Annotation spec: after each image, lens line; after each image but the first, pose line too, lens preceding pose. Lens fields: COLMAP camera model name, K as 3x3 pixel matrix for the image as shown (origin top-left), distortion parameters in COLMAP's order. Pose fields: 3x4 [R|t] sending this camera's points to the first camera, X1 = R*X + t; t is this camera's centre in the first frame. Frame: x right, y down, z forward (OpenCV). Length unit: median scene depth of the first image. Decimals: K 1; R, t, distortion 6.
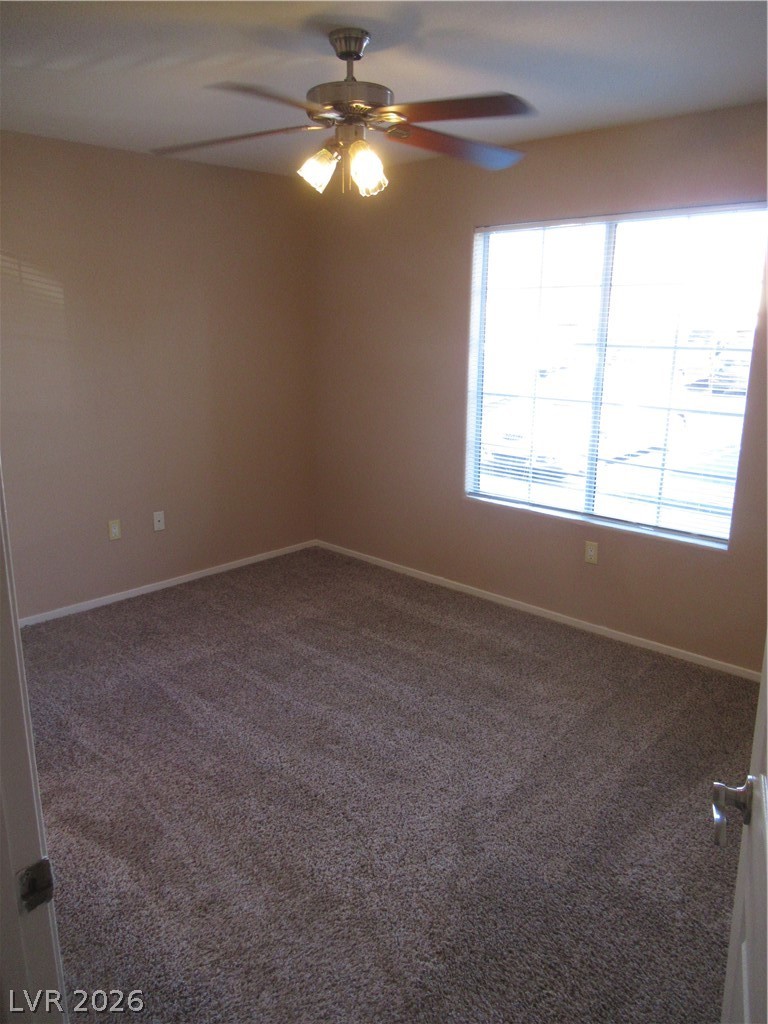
lens RADIAL K [[766.0, 0, 384.0], [0, 766.0, 512.0], [0, 0, 1]] dist [-0.011000, 0.001134]
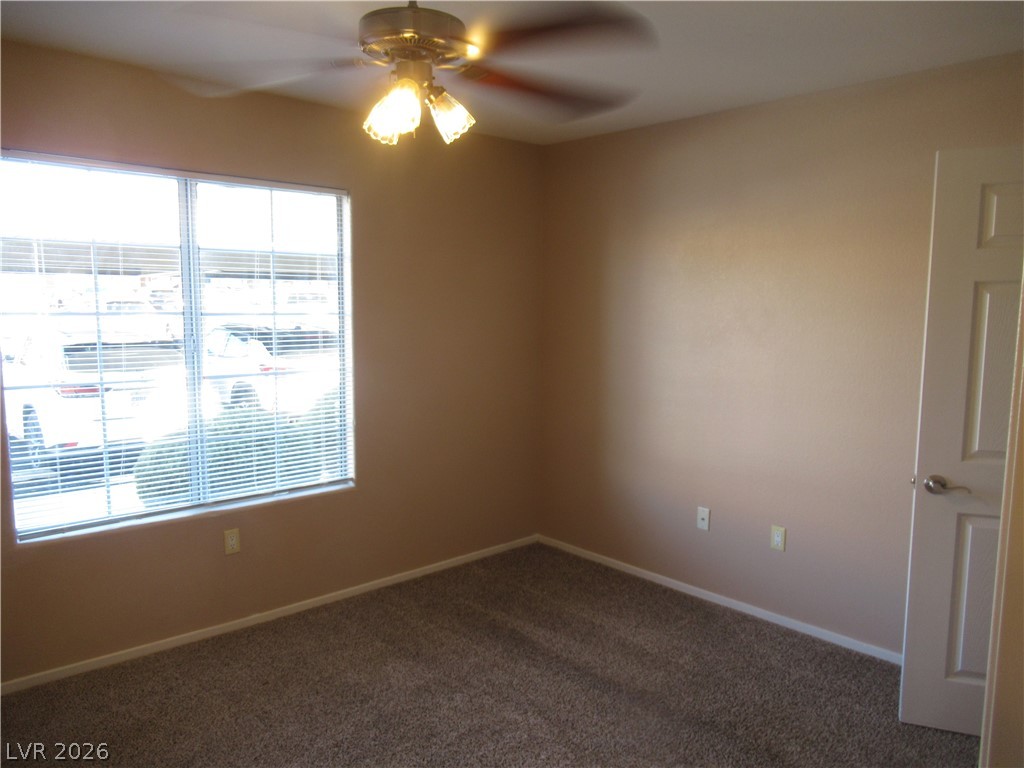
lens RADIAL K [[766.0, 0, 512.0], [0, 766.0, 384.0], [0, 0, 1]] dist [-0.011000, 0.001134]
pose [[0.066083, -0.116319, 0.991011, -0.643959], [0.235082, 0.967040, 0.097830, -0.152509], [-0.969726, 0.226504, 0.091250, 0.631771]]
